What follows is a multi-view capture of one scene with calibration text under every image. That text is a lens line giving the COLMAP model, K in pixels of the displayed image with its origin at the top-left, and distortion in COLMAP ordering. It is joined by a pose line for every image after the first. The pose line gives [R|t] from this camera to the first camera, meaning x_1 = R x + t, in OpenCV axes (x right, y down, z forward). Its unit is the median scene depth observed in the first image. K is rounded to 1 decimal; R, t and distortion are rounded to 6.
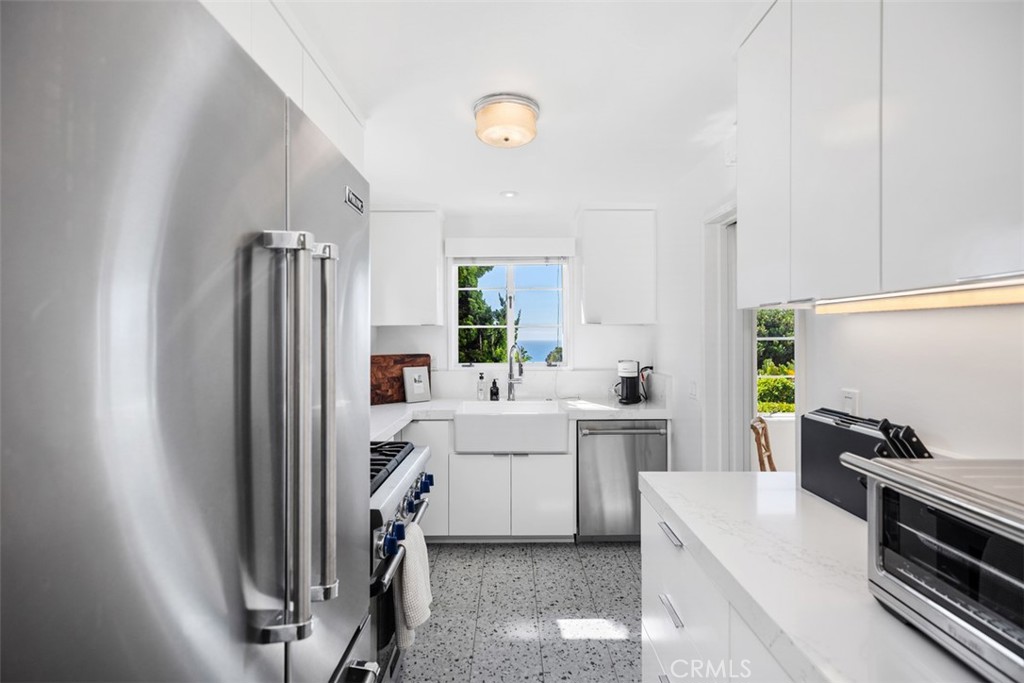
lens RADIAL K [[460.8, 0, 510.6], [0, 460.8, 333.3], [0, 0, 1]] dist [0.012286, -0.000145]
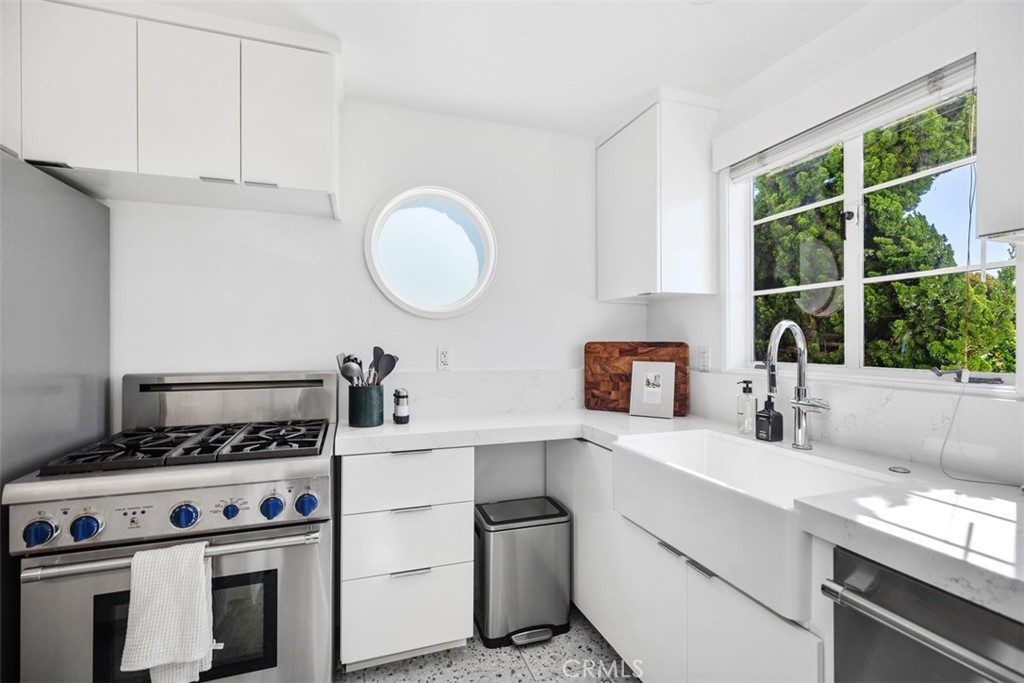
lens RADIAL K [[460.8, 0, 510.6], [0, 460.8, 333.3], [0, 0, 1]] dist [0.012286, -0.000145]
pose [[0.329374, -0.010027, -0.944146, 0.328750], [0.009097, 0.999931, -0.007446, 0.035983], [0.944156, -0.006136, 0.329442, 0.594545]]
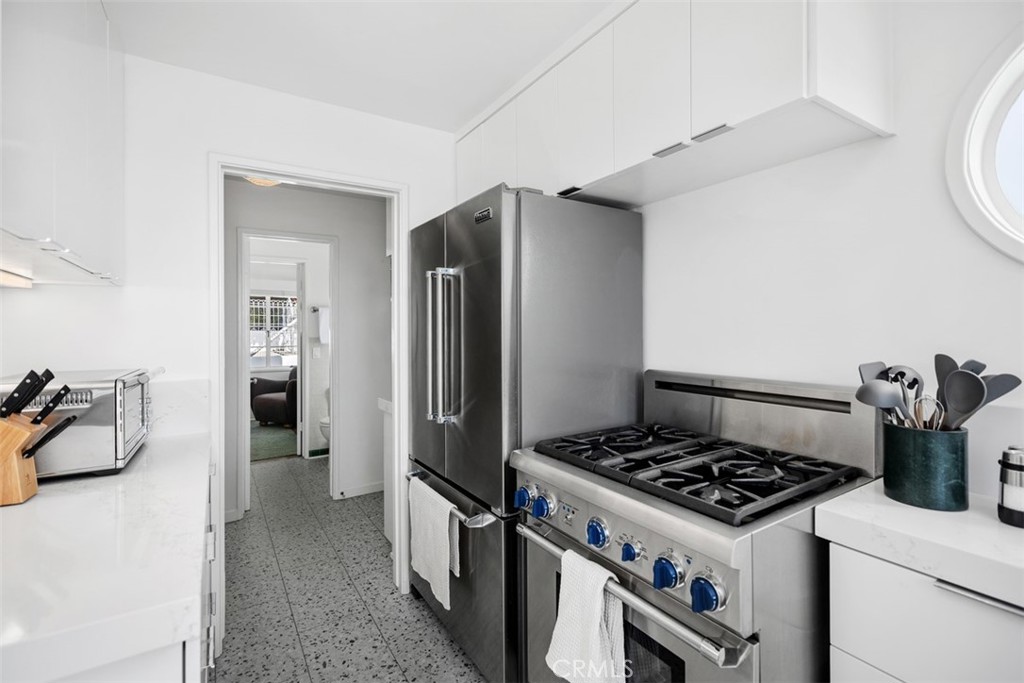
lens RADIAL K [[460.8, 0, 510.6], [0, 460.8, 333.3], [0, 0, 1]] dist [0.012286, -0.000145]
pose [[-0.837641, 0.012325, -0.546082, 0.126571], [0.014760, 0.999891, -0.000073, 0.029152], [0.546022, -0.008121, -0.837731, 0.720290]]
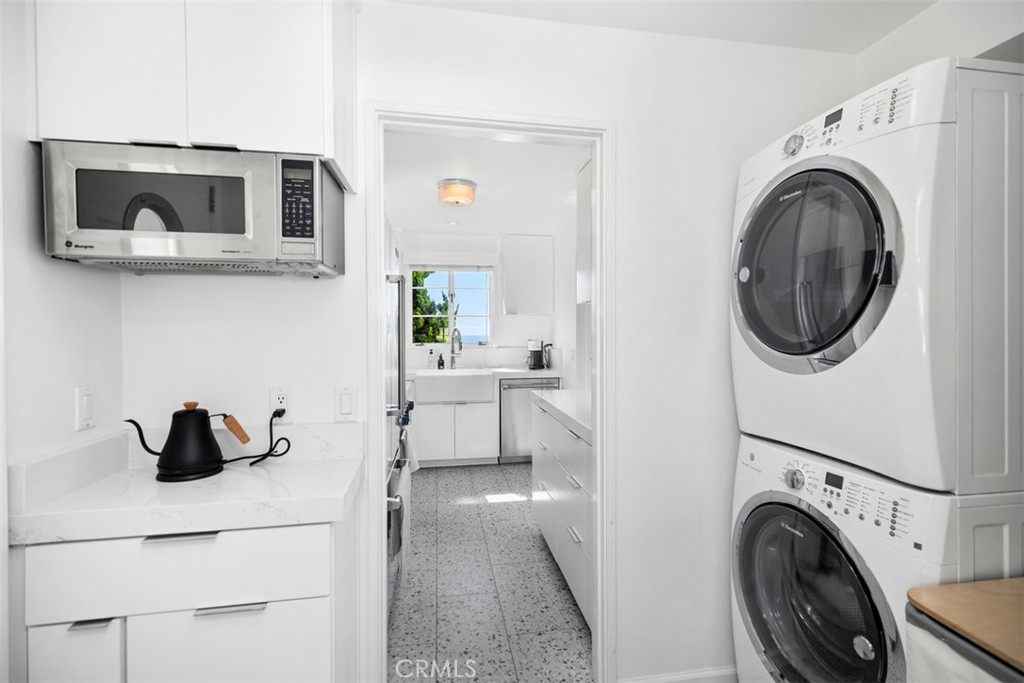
lens RADIAL K [[460.8, 0, 510.6], [0, 460.8, 333.3], [0, 0, 1]] dist [0.012286, -0.000145]
pose [[0.987109, -0.002550, 0.160029, -0.050396], [0.000431, 0.999912, 0.013273, 0.019969], [-0.160049, -0.013033, 0.987023, -0.404515]]
